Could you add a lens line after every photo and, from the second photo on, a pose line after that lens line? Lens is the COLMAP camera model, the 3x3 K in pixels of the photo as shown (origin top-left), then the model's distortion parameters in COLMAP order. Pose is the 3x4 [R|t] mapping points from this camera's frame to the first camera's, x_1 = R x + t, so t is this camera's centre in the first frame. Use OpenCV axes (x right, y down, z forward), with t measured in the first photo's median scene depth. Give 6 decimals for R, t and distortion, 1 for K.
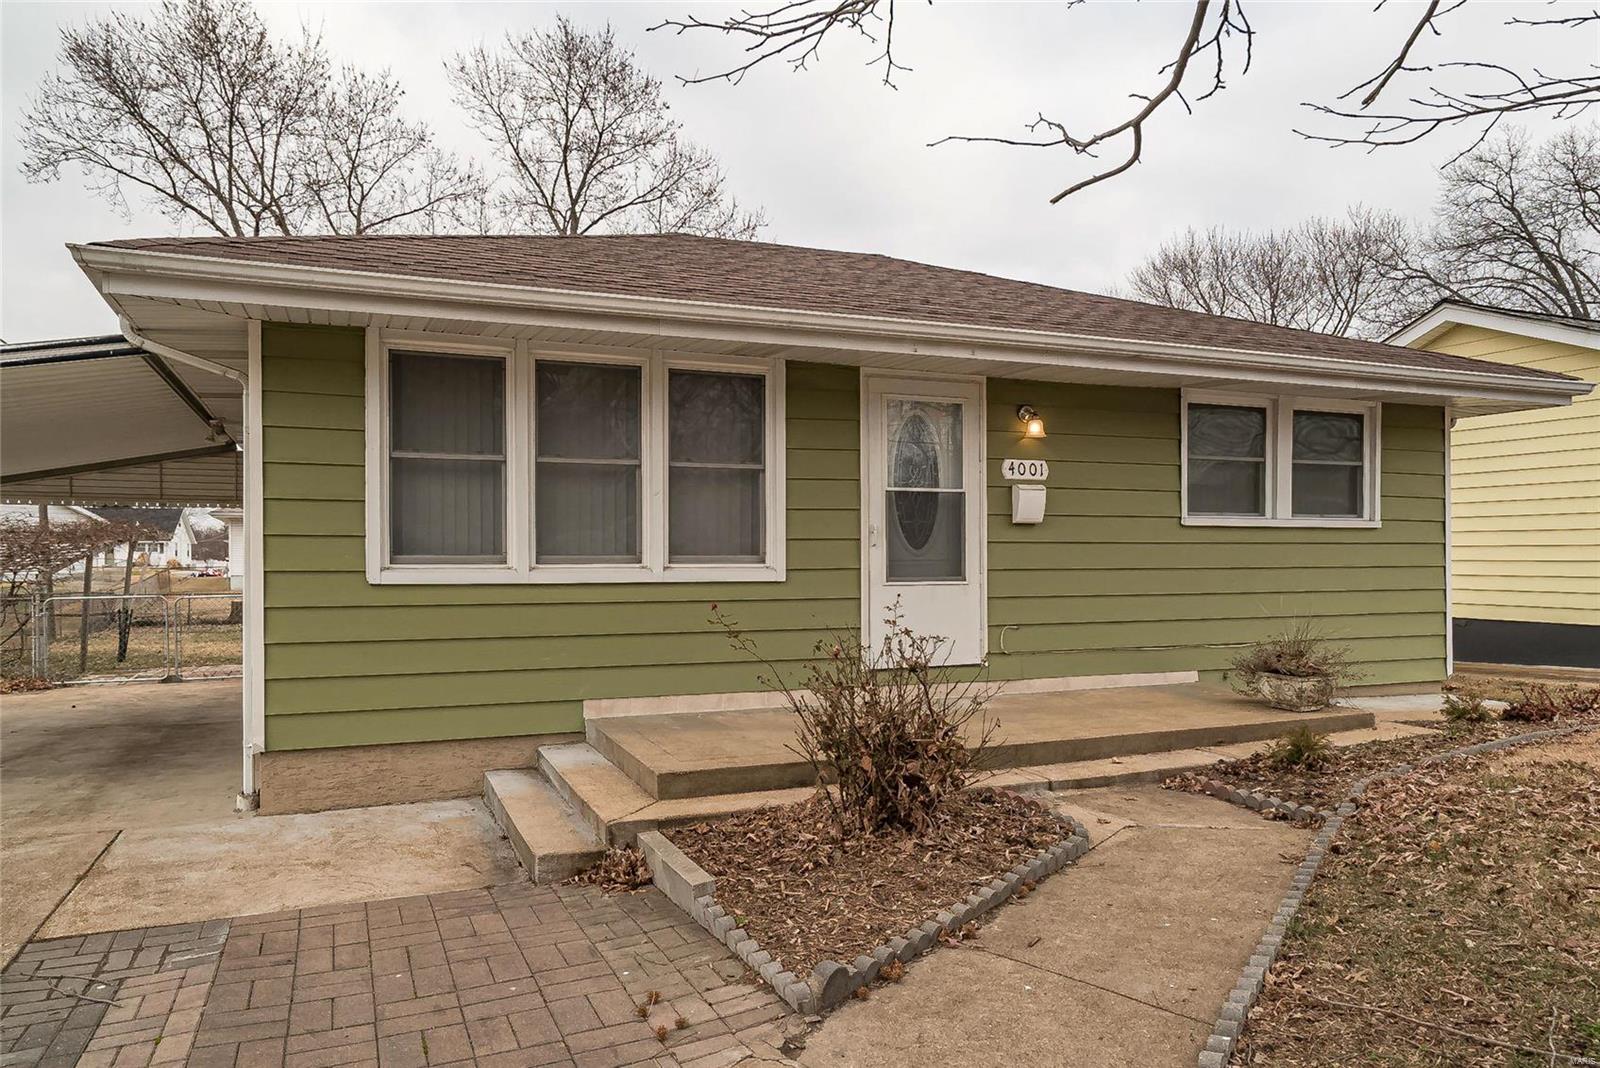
lens RADIAL K [[986.2, 0, 696.5], [0, 986.2, 556.2], [0, 0, 1]] dist [0.009000, 0.000075]
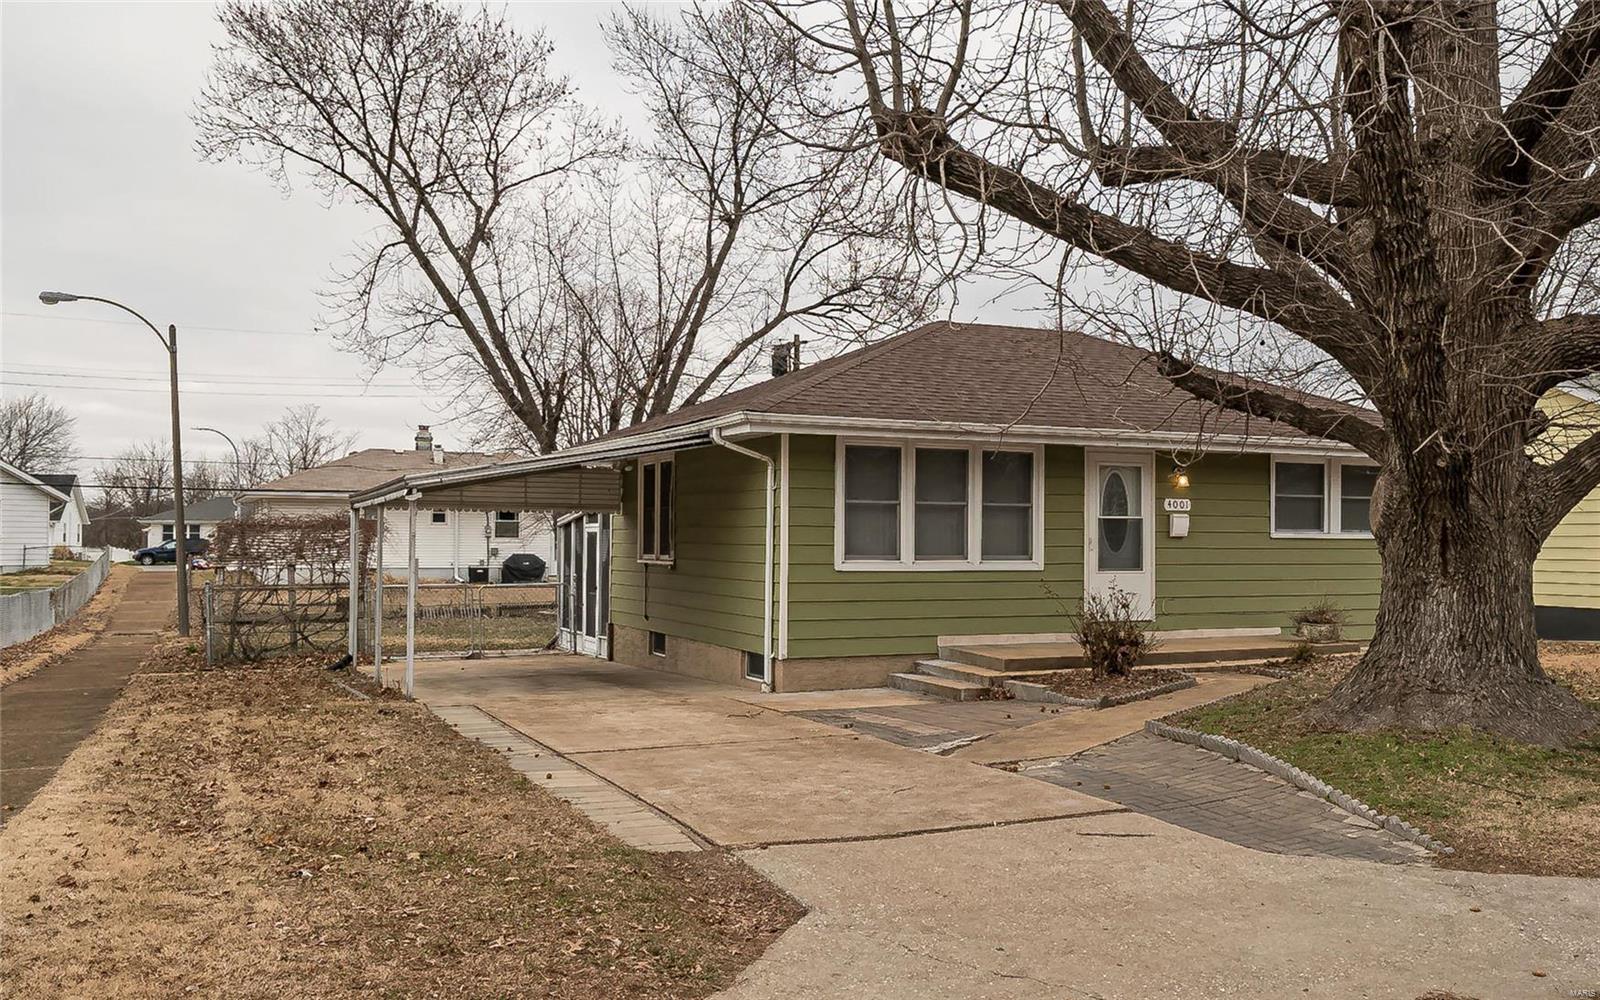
lens RADIAL K [[1404.0, 0, 958.6], [0, 1404.0, 521.2], [0, 0, 1]] dist [0.003624, 0.003676]
pose [[0.989769, 0.008222, 0.142439, -0.400170], [-0.005890, 0.999842, -0.016789, -0.018909], [-0.142555, 0.015778, 0.989661, -1.395747]]
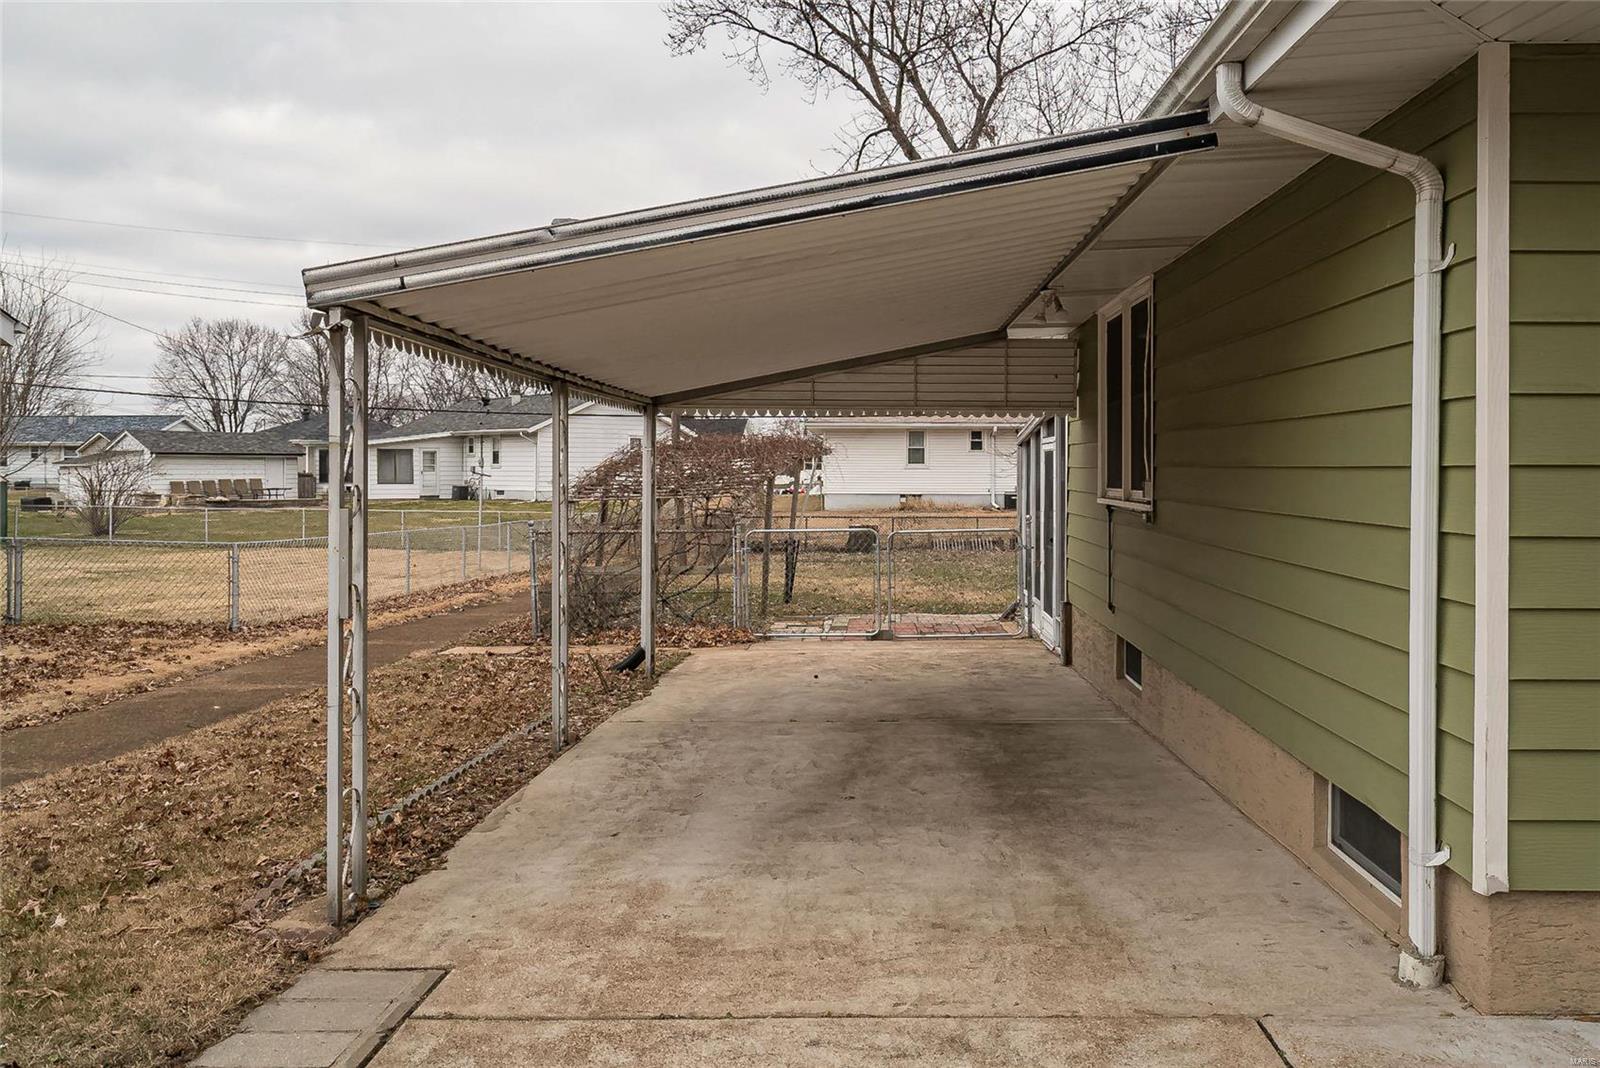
lens RADIAL K [[1150.9, 0, 885.7], [0, 1150.9, 463.2], [0, 0, 1]] dist [0.008070, 0.002907]
pose [[0.941992, 0.001078, -0.335634, -0.433967], [-0.003070, 0.999981, -0.005405, -0.015109], [0.335622, 0.006122, 0.941977, 0.266579]]
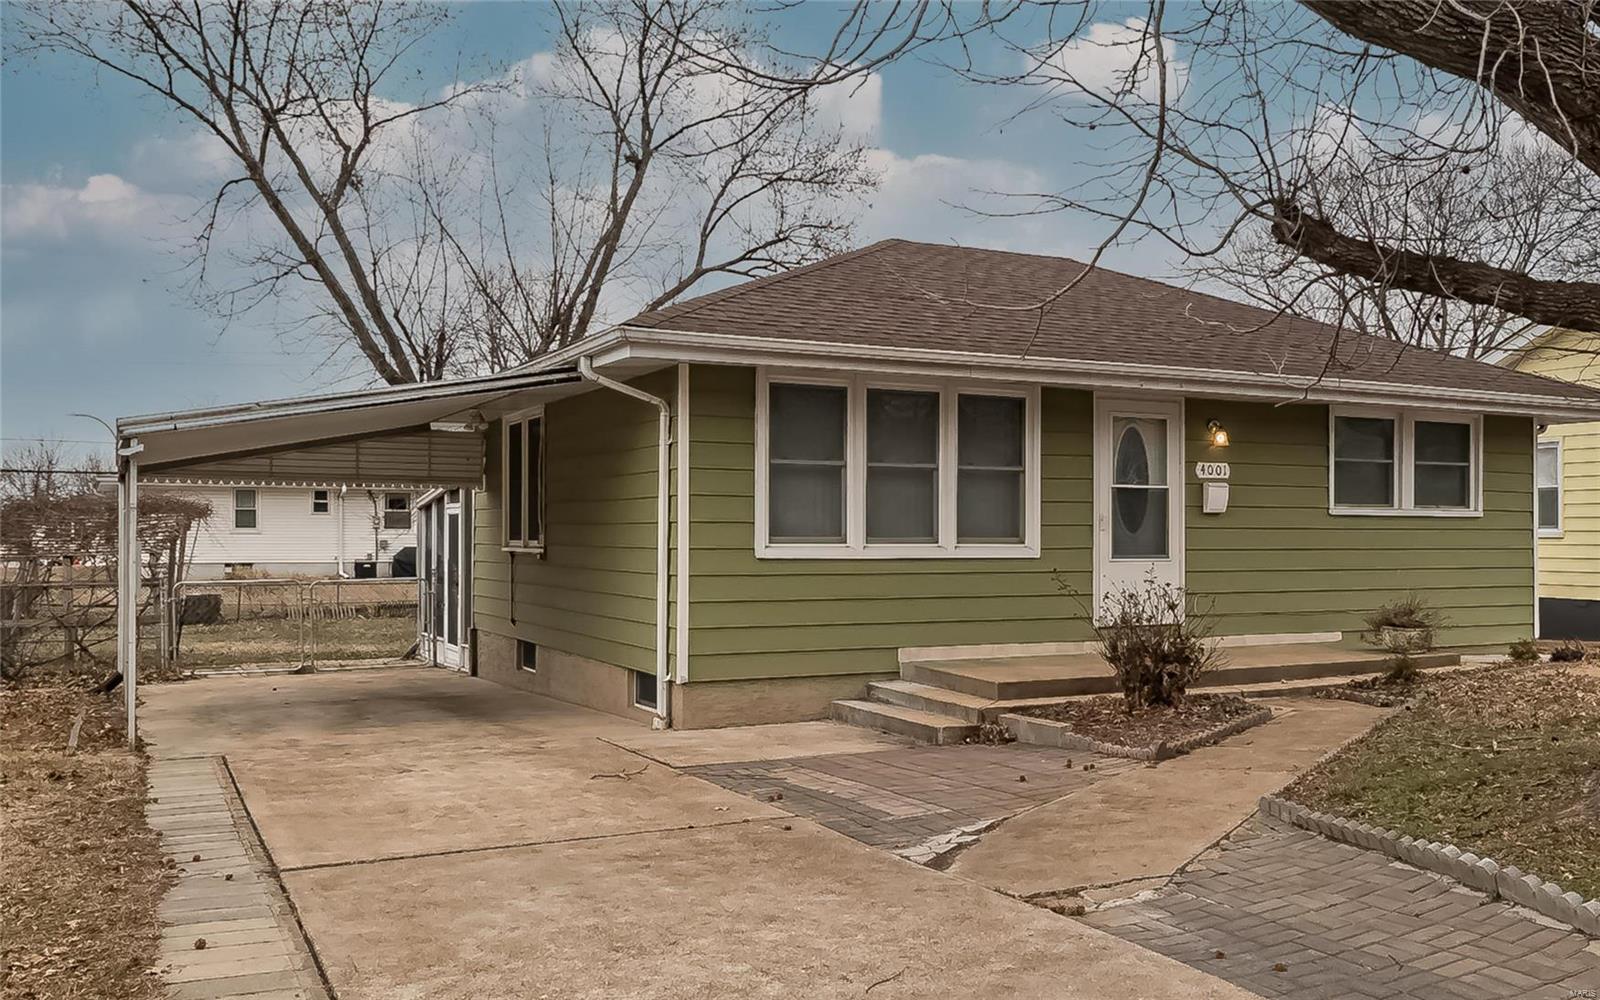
lens RADIAL K [[1408.4, 0, 904.5], [0, 1408.4, 537.6], [0, 0, 1]] dist [0.009497, 0.003717]
pose [[0.987806, 0.002779, 0.155663, -0.358264], [-0.002555, 0.999995, -0.001640, 0.002249], [-0.155667, 0.001222, 0.987809, -0.764292]]
